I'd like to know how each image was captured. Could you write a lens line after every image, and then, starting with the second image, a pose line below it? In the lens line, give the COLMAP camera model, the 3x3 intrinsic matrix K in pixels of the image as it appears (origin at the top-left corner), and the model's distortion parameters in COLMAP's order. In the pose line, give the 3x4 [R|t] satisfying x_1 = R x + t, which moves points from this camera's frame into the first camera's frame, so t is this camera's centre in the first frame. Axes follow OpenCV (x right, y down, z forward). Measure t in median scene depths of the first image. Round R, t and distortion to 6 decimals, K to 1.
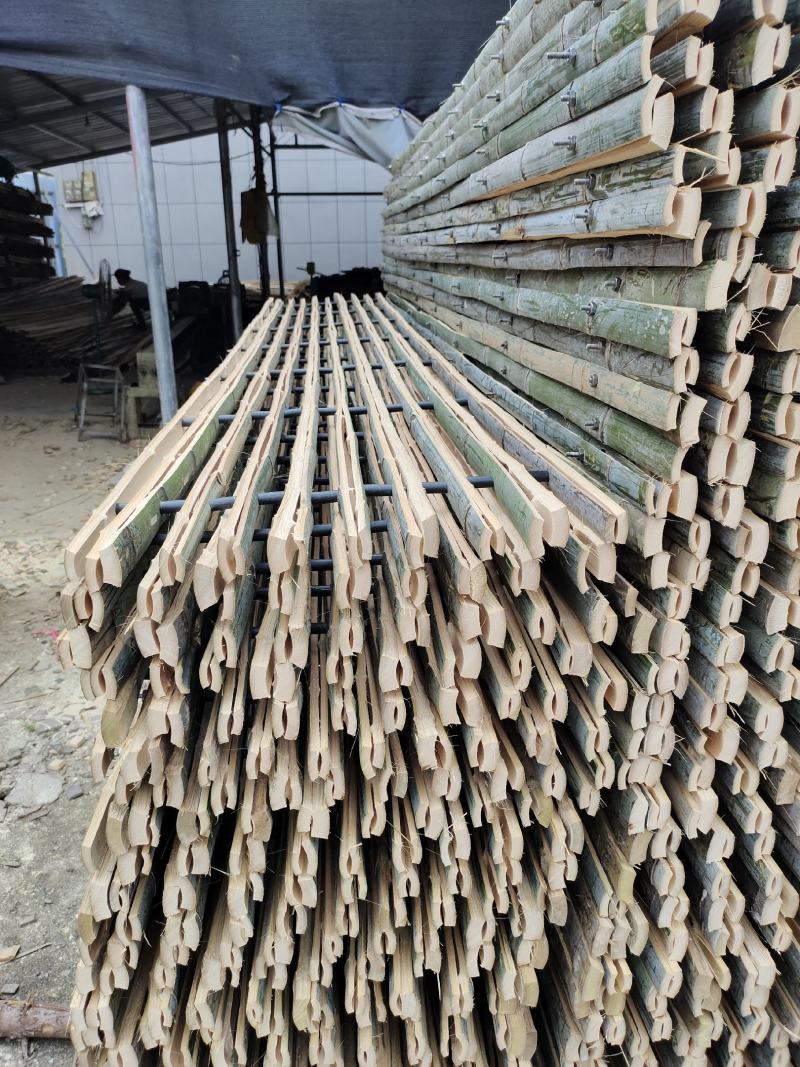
lens RADIAL K [[794.3, 0, 401.7], [0, 794.3, 529.1], [0, 0, 1]] dist [0.033021, -0.036126]
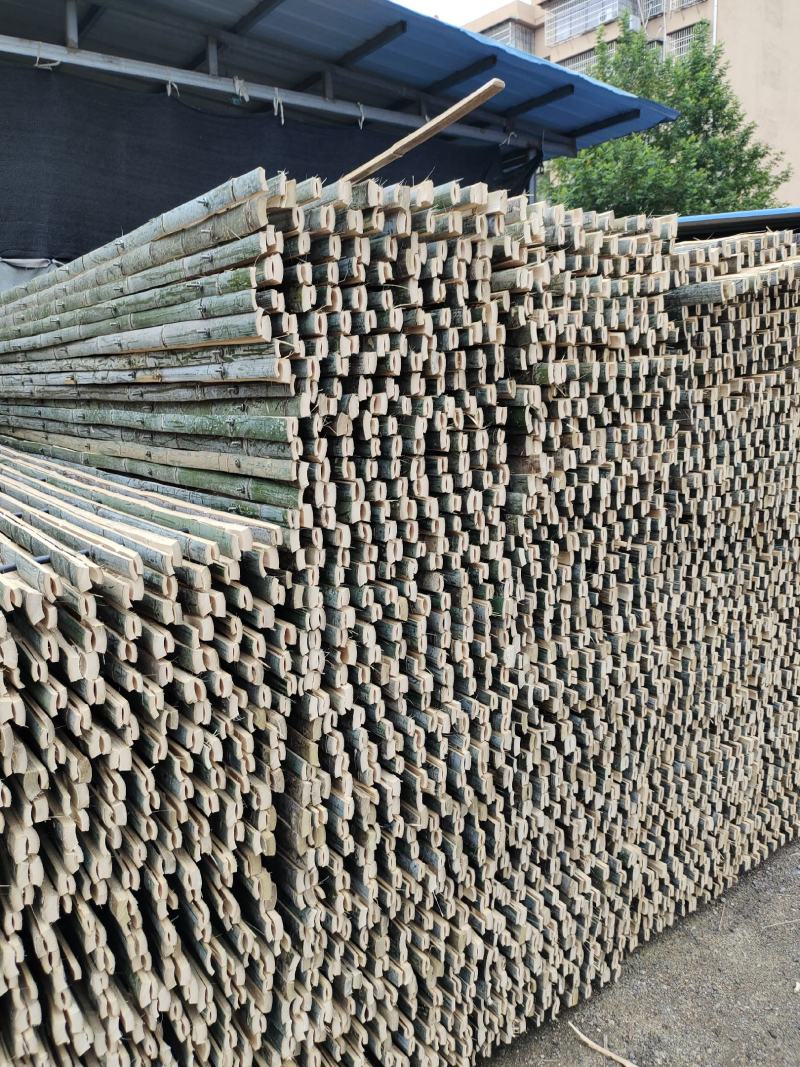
lens RADIAL K [[794.3, 0, 397.2], [0, 794.3, 534.5], [0, 0, 1]] dist [0.033021, -0.036126]
pose [[0.848184, -0.127497, 0.514129, -0.389740], [0.200651, 0.975604, -0.089088, 0.192408], [-0.490227, 0.178724, 0.853074, -0.618377]]
